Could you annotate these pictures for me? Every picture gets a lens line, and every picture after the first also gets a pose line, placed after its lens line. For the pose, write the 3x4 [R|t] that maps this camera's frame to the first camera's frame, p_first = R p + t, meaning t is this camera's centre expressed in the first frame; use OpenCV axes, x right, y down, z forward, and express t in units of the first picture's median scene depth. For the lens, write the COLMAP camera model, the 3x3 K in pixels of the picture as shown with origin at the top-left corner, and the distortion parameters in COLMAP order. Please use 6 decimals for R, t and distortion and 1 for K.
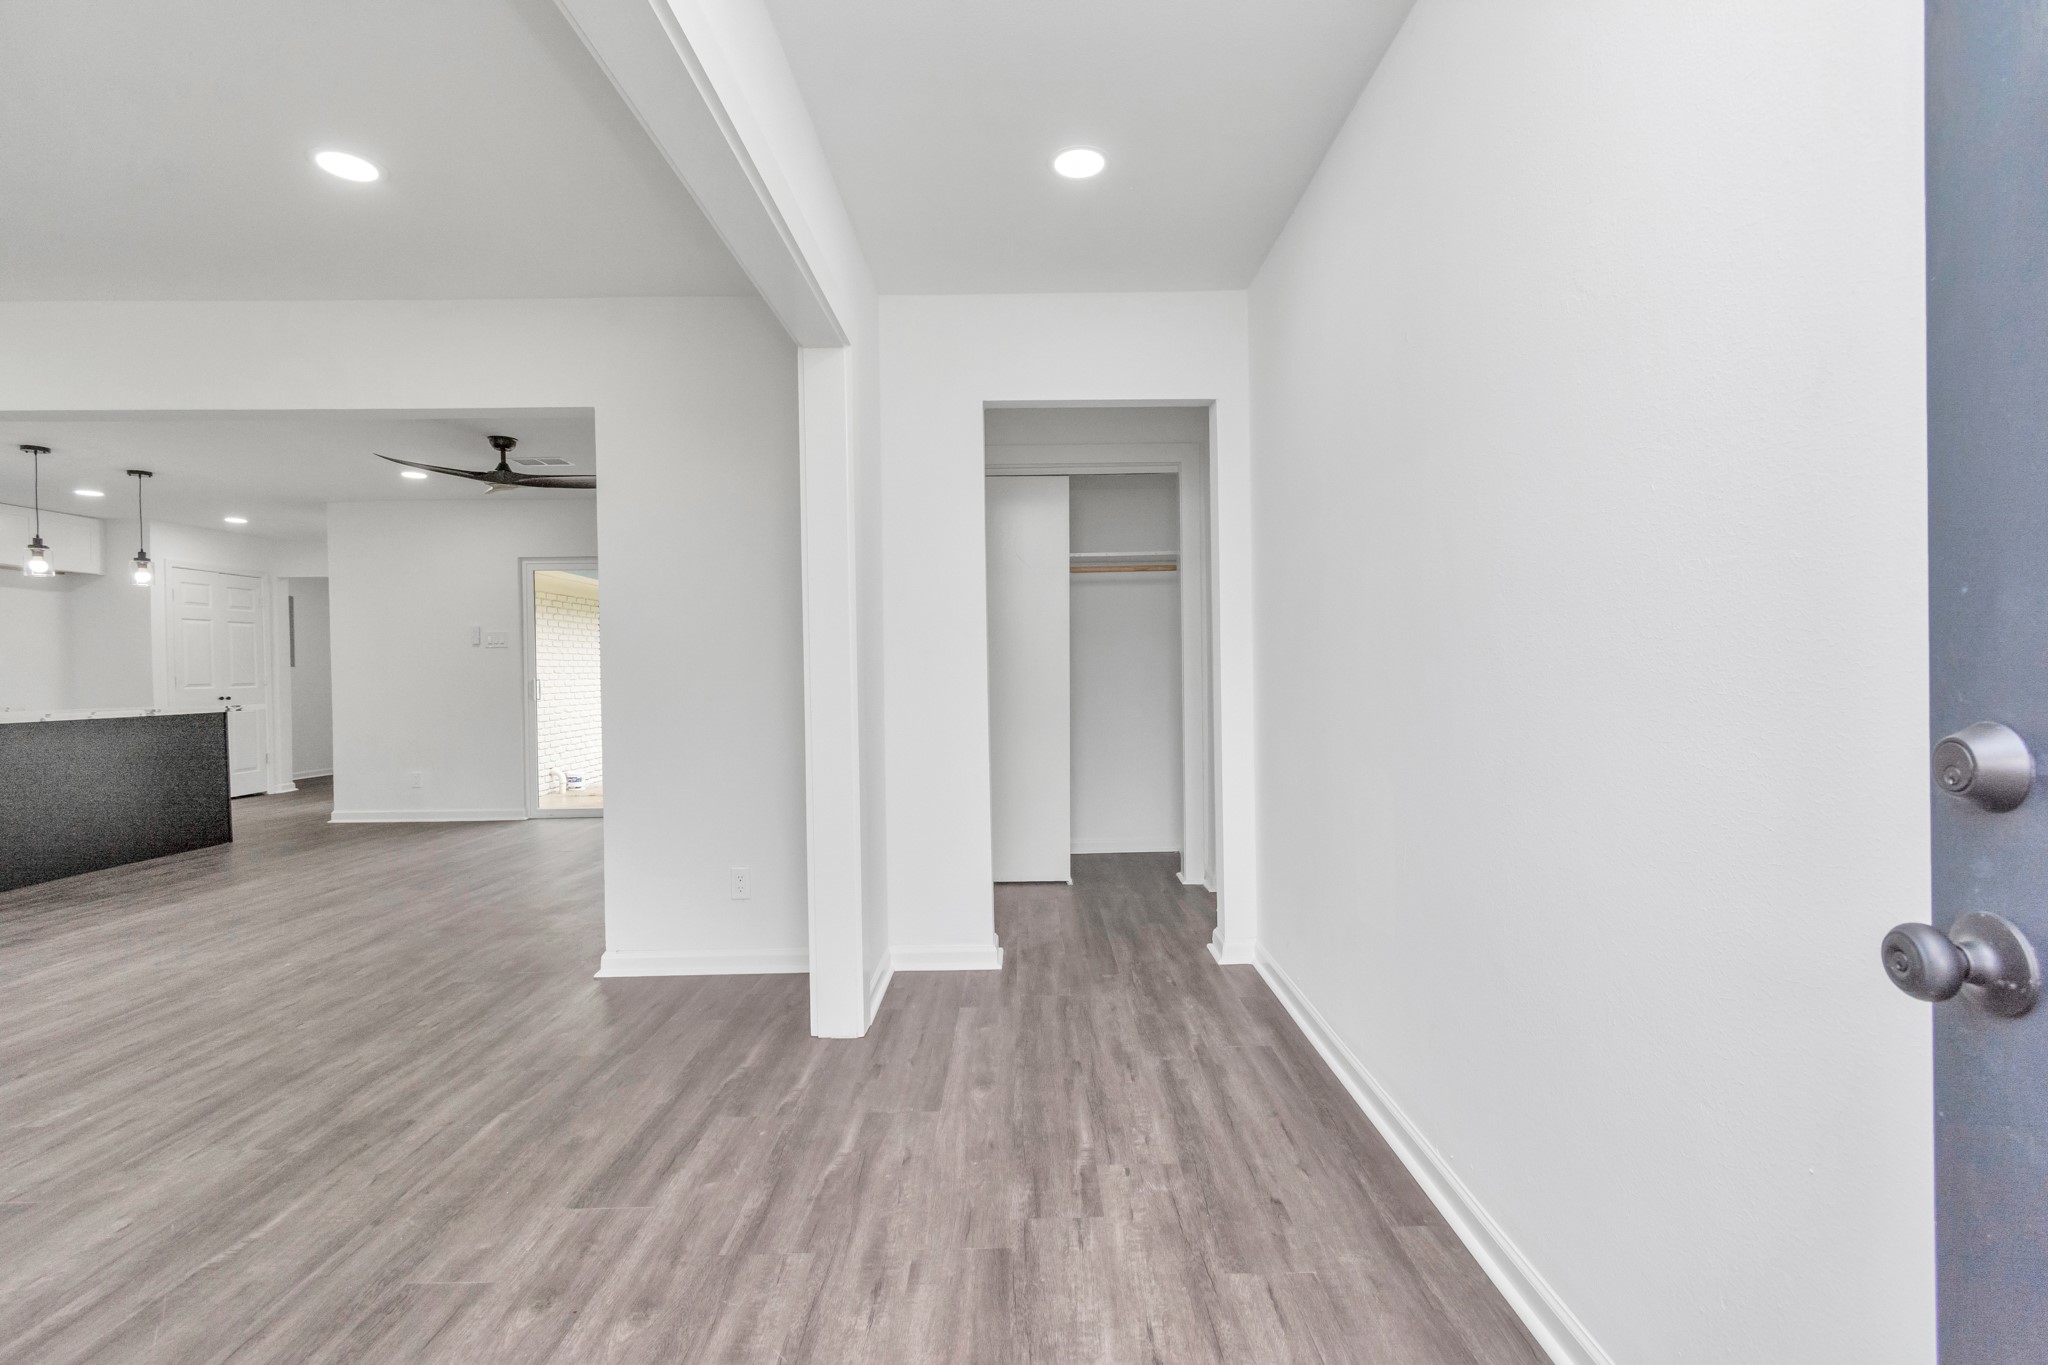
lens RADIAL K [[916.9, 0, 1024.0], [0, 916.9, 682.5], [0, 0, 1]] dist [-0.001865, -0.000629]
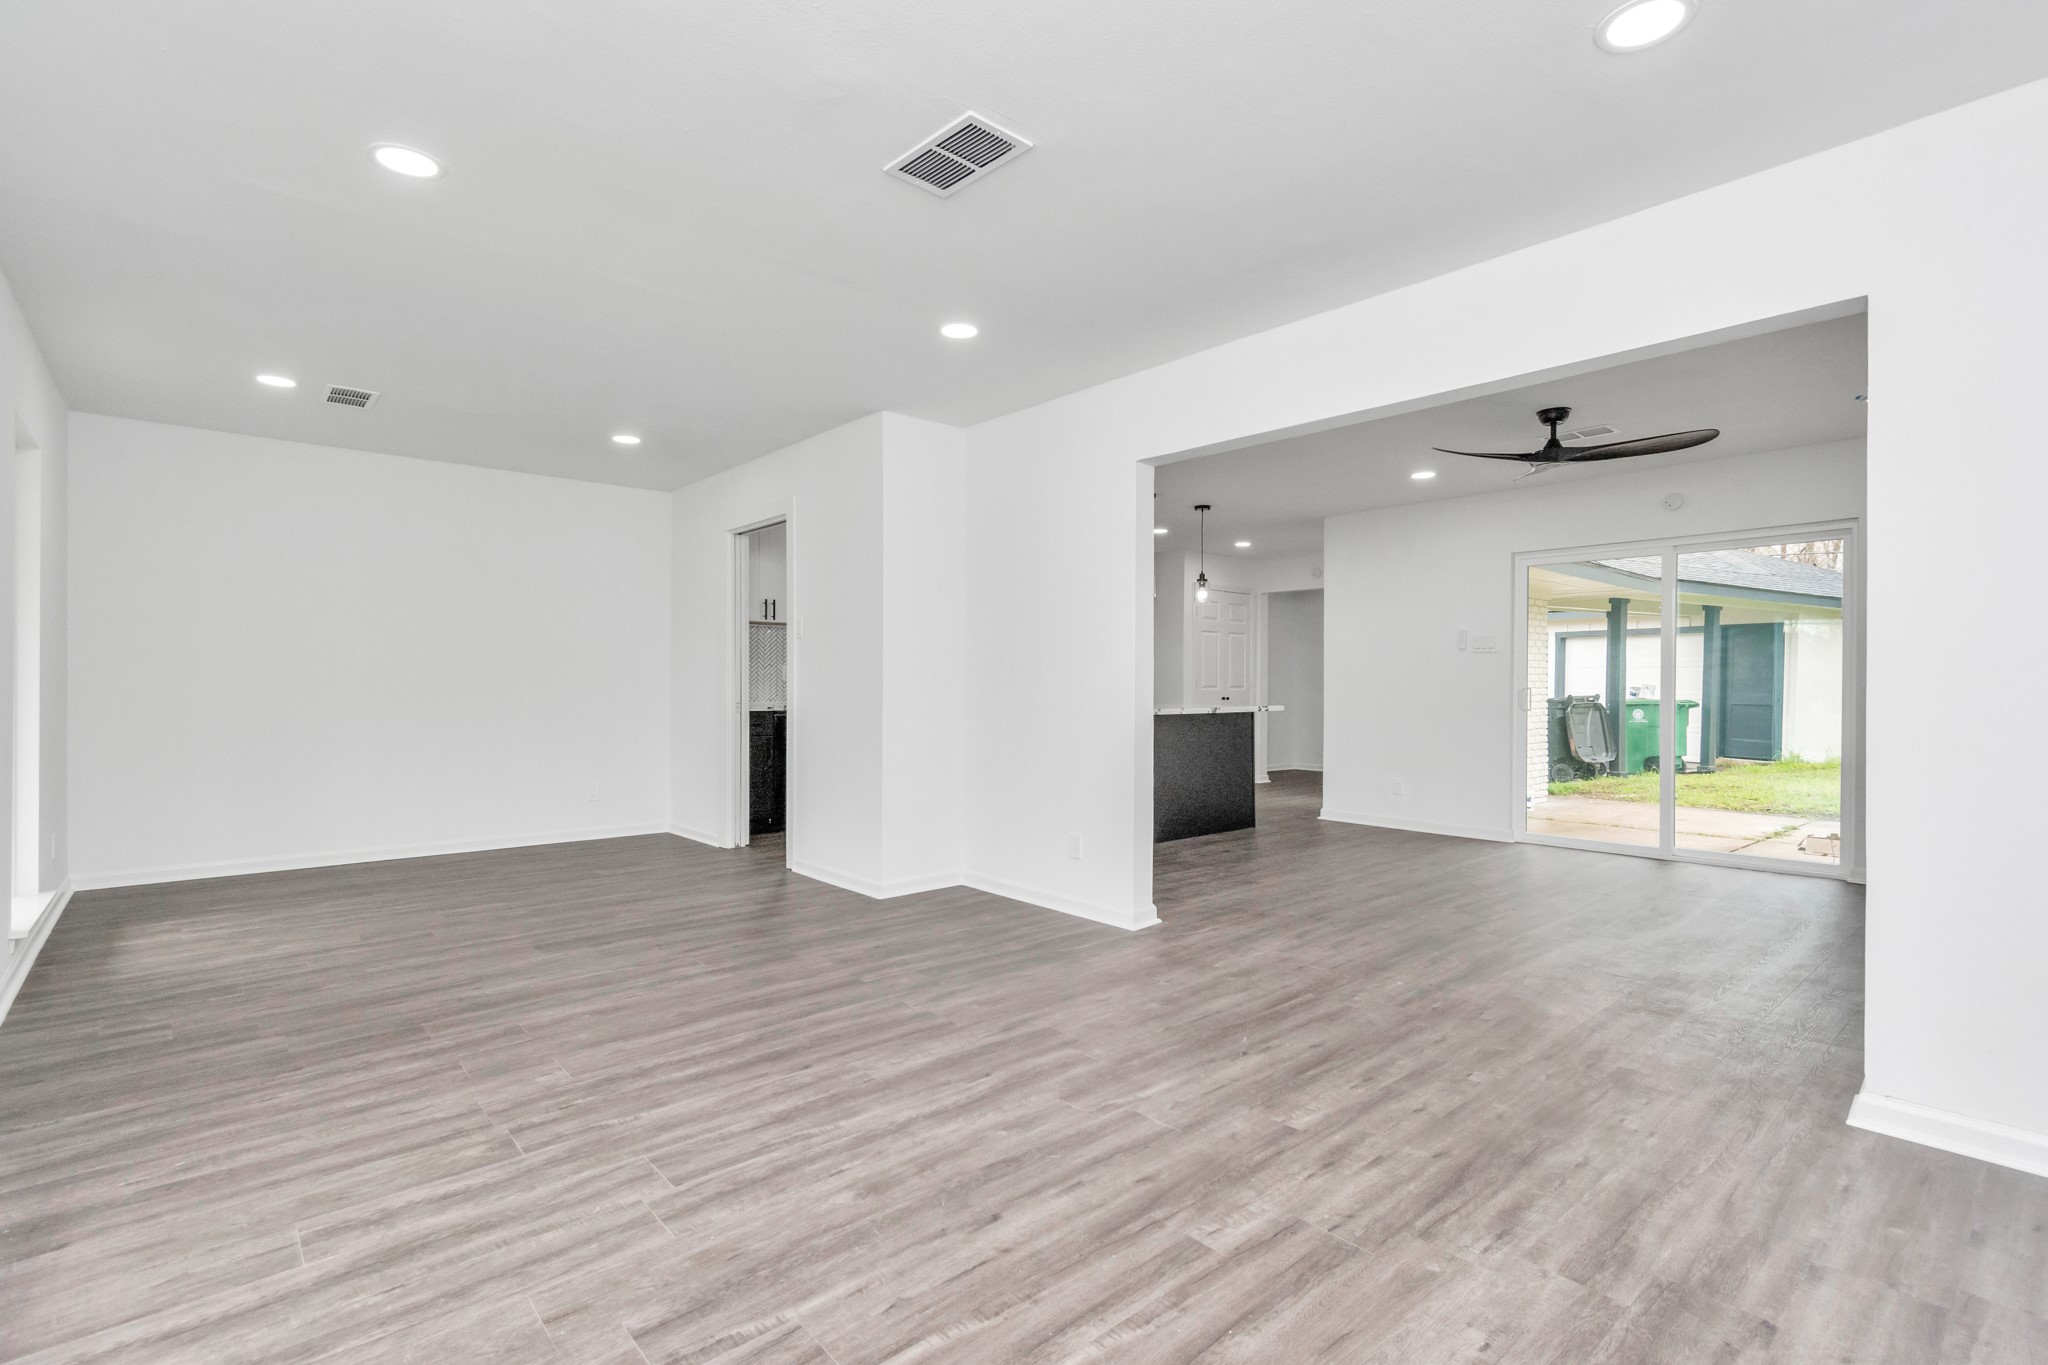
lens RADIAL K [[934.9, 0, 1024.0], [0, 934.9, 682.5], [0, 0, 1]] dist [-0.000359, -0.000076]
pose [[0.649588, 0.015453, -0.760130, -0.318703], [-0.022593, 0.999744, 0.001017, 0.003591], [0.759951, 0.016513, 0.649771, 0.065597]]
